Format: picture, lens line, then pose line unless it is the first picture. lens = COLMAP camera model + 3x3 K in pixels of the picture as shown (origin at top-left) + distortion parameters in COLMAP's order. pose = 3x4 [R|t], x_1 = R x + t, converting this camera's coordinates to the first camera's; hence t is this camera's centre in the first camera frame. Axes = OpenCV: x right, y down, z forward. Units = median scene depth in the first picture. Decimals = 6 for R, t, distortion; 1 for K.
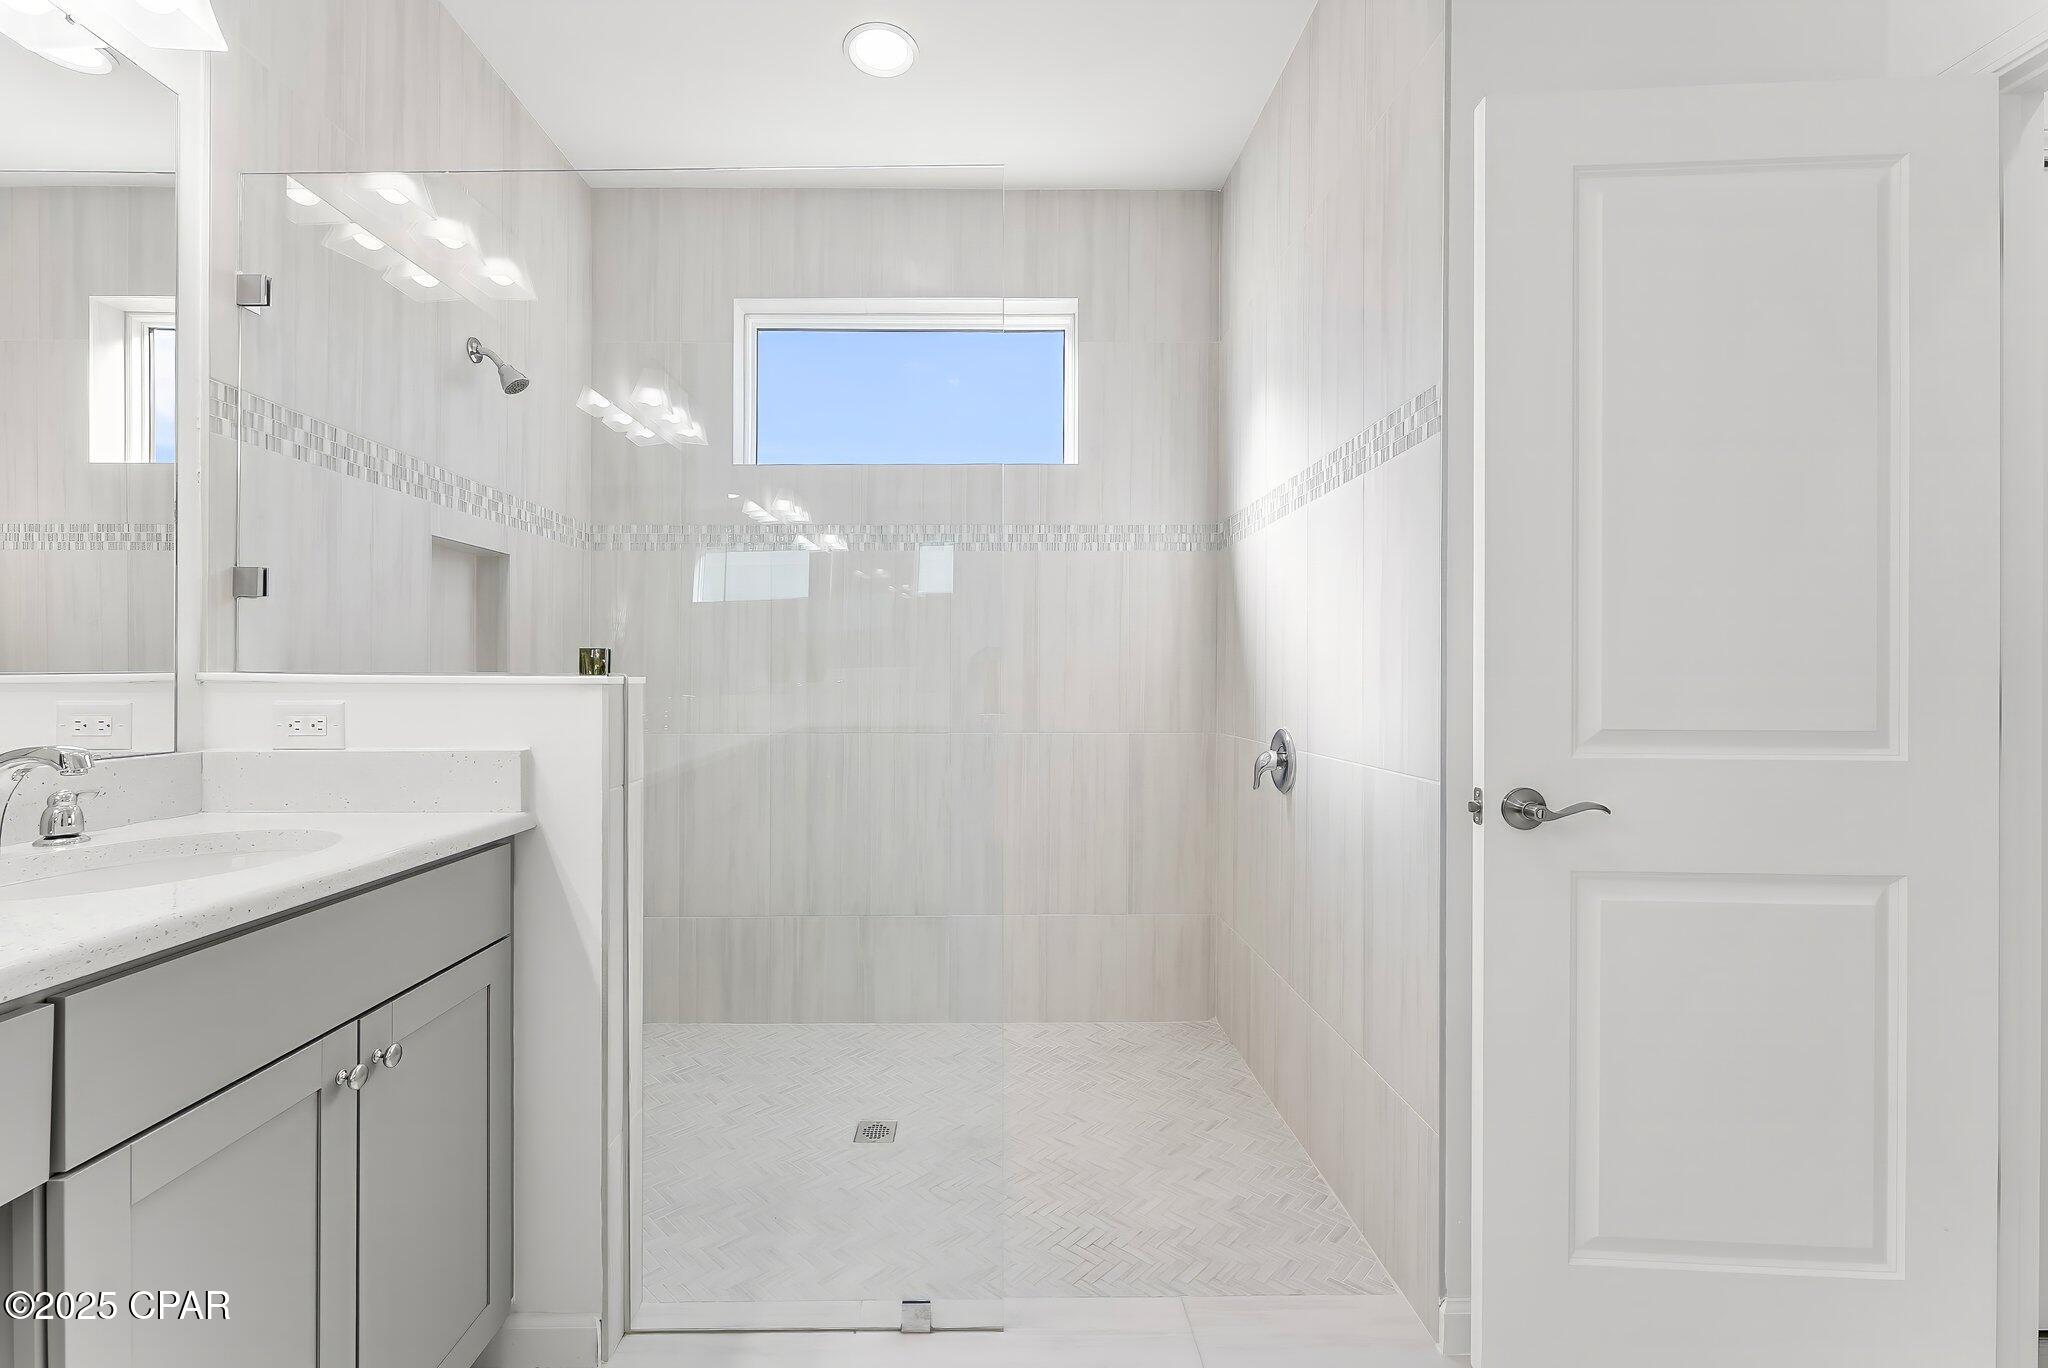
lens RADIAL K [[841.5, 0, 1015.5], [0, 841.5, 685.0], [0, 0, 1]] dist [-0.000525, -0.000554]
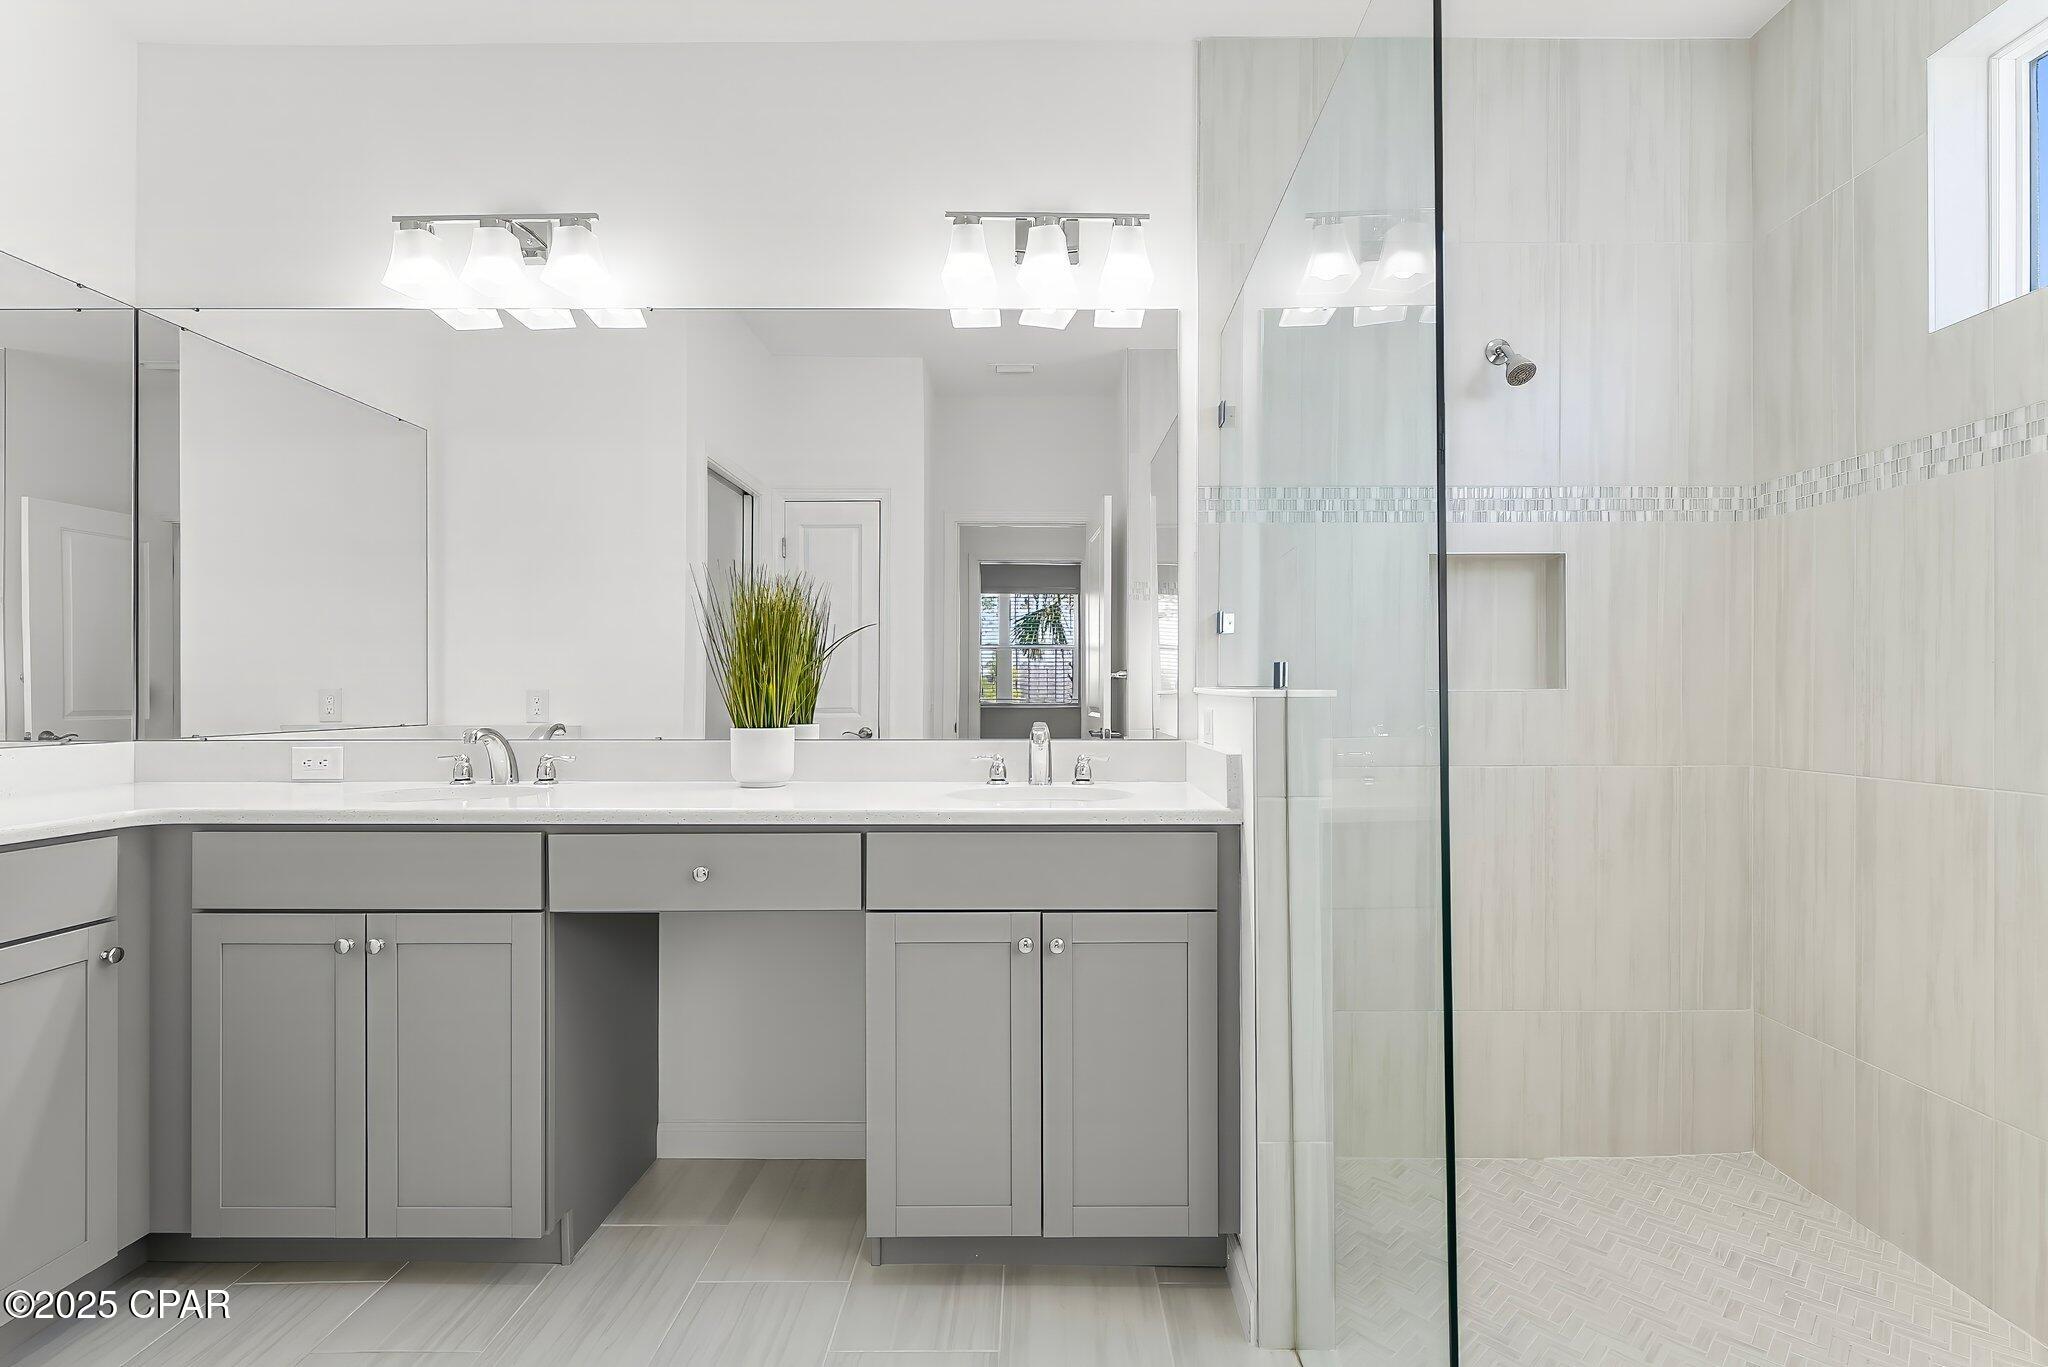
lens RADIAL K [[969.4, 0, 1022.6], [0, 969.4, 686.7], [0, 0, 1]] dist [-0.003076, -0.001223]
pose [[-0.031652, -0.008159, -0.999466, 0.454943], [-0.007990, 0.999937, -0.007910, -0.000243], [0.999467, 0.007736, -0.031715, 0.465573]]
